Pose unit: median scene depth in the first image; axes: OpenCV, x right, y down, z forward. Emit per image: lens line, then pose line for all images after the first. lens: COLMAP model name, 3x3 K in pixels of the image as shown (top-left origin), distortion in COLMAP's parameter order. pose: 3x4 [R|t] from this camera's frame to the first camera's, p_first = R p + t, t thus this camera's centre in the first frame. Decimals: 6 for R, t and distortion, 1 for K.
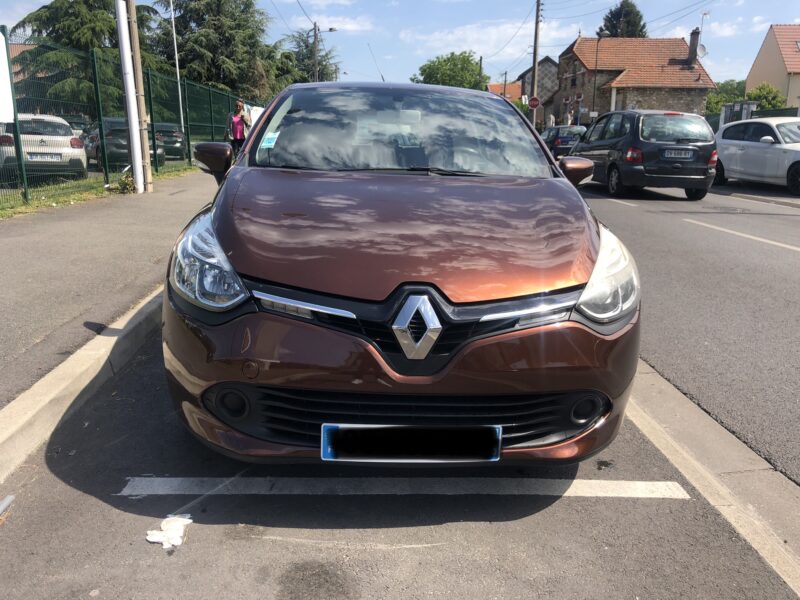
lens RADIAL K [[663.0, 0, 395.9], [0, 663.0, 295.8], [0, 0, 1]] dist [0.020267, -0.007079]
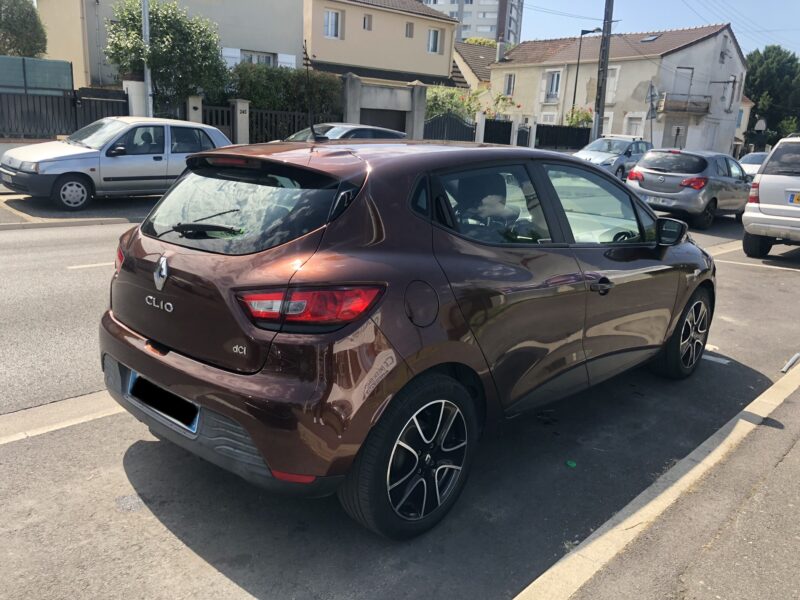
lens RADIAL K [[663.0, 0, 398.7], [0, 663.0, 302.1], [0, 0, 1]] dist [0.020267, -0.007079]
pose [[-0.691257, -0.185465, 0.698403, -0.053808], [0.149921, 0.908663, 0.389687, -0.040711], [-0.706886, 0.374079, -0.600315, 0.140325]]
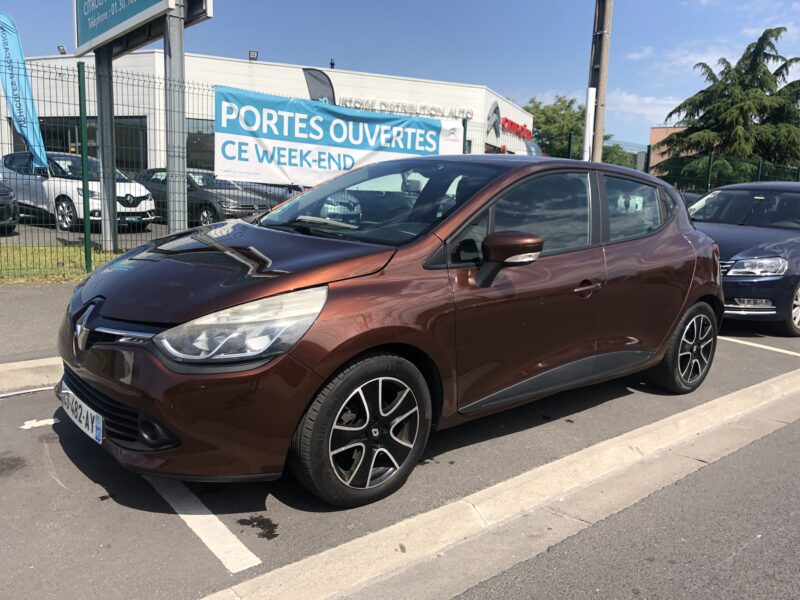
lens RADIAL K [[663.0, 0, 401.4], [0, 663.0, 298.3], [0, 0, 1]] dist [0.020267, -0.007079]
pose [[0.607684, 0.138764, -0.781962, 0.063842], [-0.220420, 0.975404, 0.001798, -0.006666], [0.762978, 0.171267, 0.623323, 0.026072]]
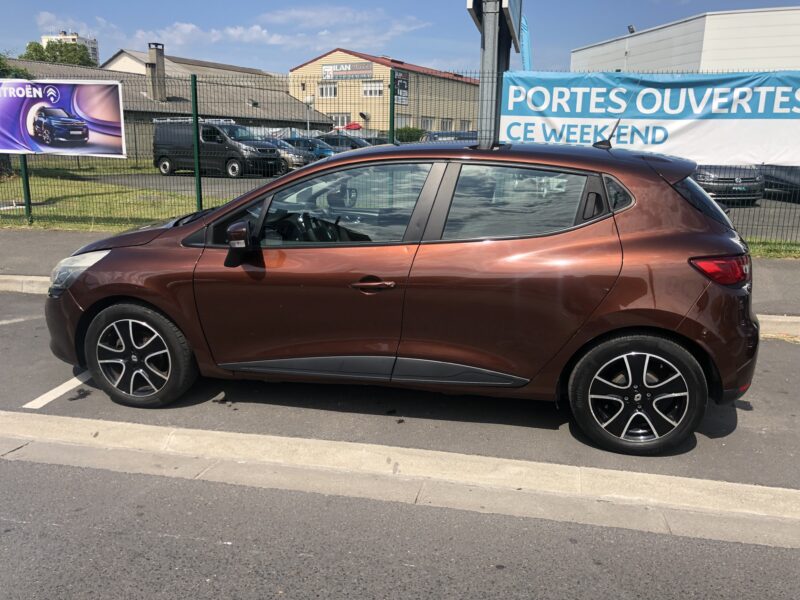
lens RADIAL K [[663.0, 0, 404.1], [0, 663.0, 294.8], [0, 0, 1]] dist [0.020267, -0.007079]
pose [[-0.253792, 0.204227, -0.945453, 0.085736], [-0.242587, 0.932776, 0.266608, -0.031485], [0.936345, 0.297018, -0.187188, 0.105946]]
